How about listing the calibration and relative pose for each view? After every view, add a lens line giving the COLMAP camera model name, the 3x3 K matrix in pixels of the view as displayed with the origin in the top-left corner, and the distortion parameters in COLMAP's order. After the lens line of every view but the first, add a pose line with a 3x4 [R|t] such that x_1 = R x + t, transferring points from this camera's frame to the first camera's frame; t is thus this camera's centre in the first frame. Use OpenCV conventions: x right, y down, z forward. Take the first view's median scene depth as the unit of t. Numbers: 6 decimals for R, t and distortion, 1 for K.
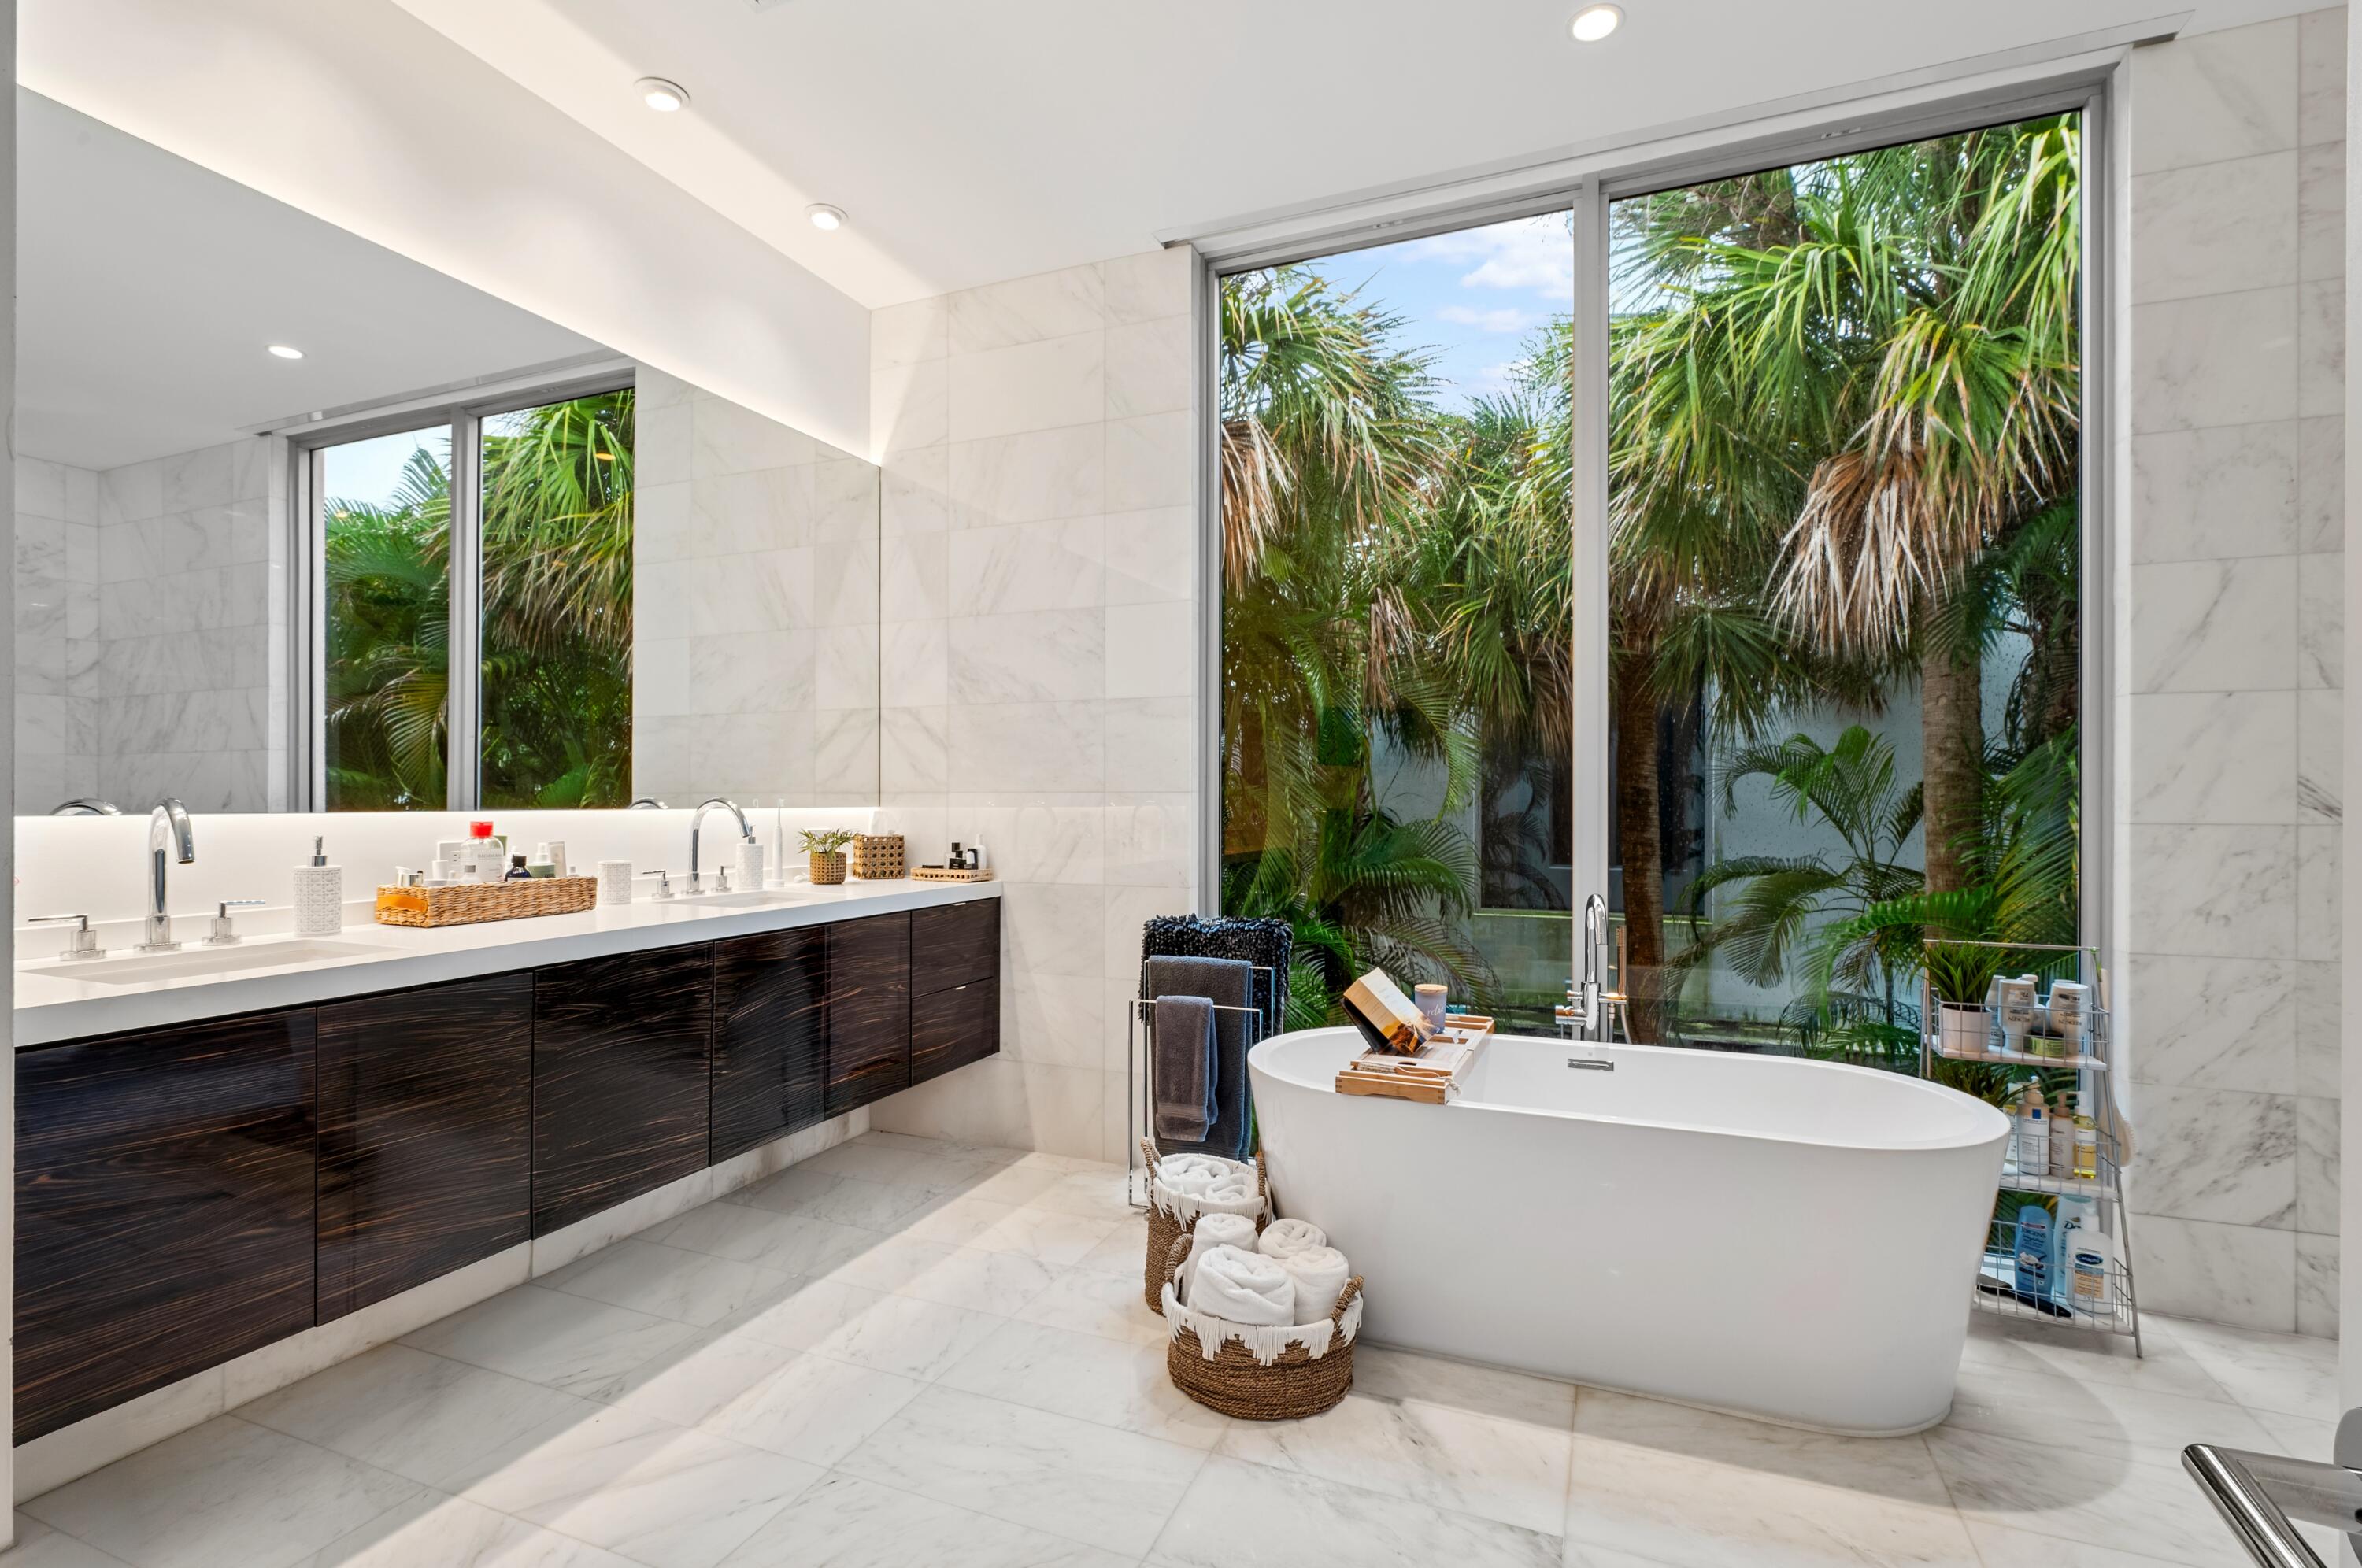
lens RADIAL K [[1075.5, 0, 1172.8], [0, 1075.5, 791.1], [0, 0, 1]] dist [0.000705, 0.000593]
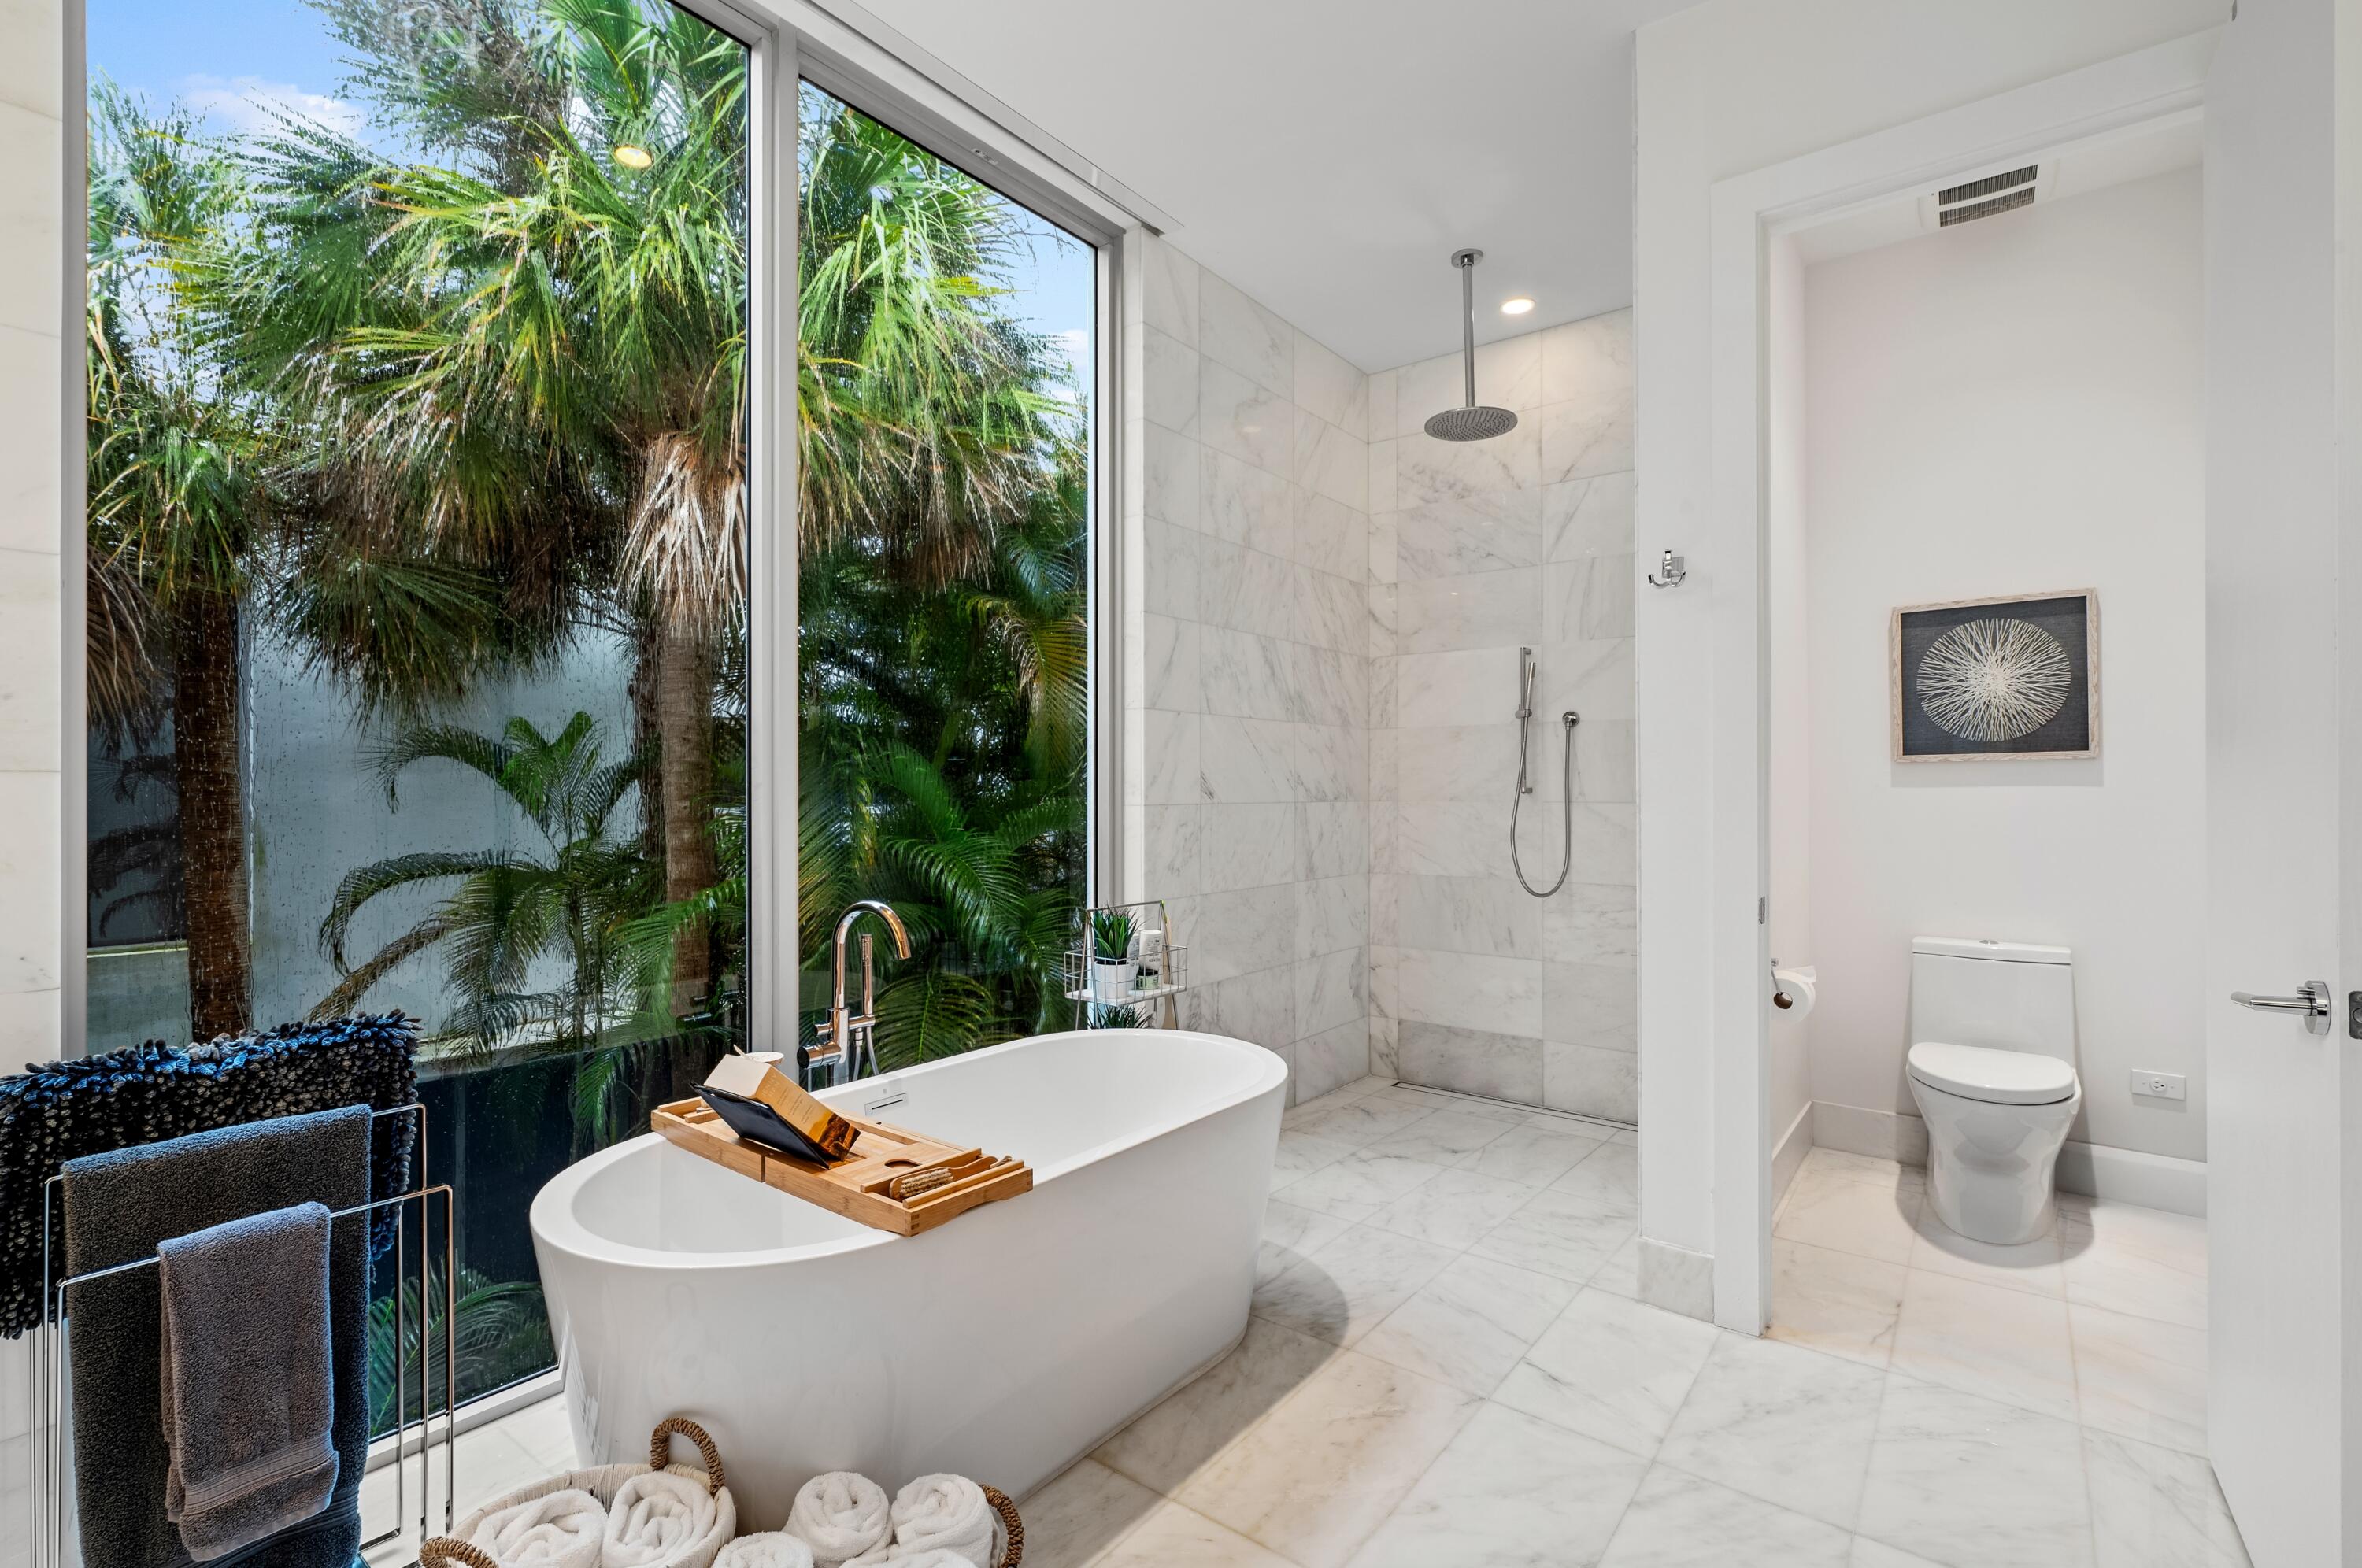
lens RADIAL K [[1075.3, 0, 1181.0], [0, 1075.3, 784.0], [0, 0, 1]] dist [0.000872, 0.000217]
pose [[0.273756, 0.001390, 0.961798, -0.405981], [-0.006771, 0.999977, 0.000482, 0.002761], [-0.961775, -0.006644, 0.273759, 0.622844]]
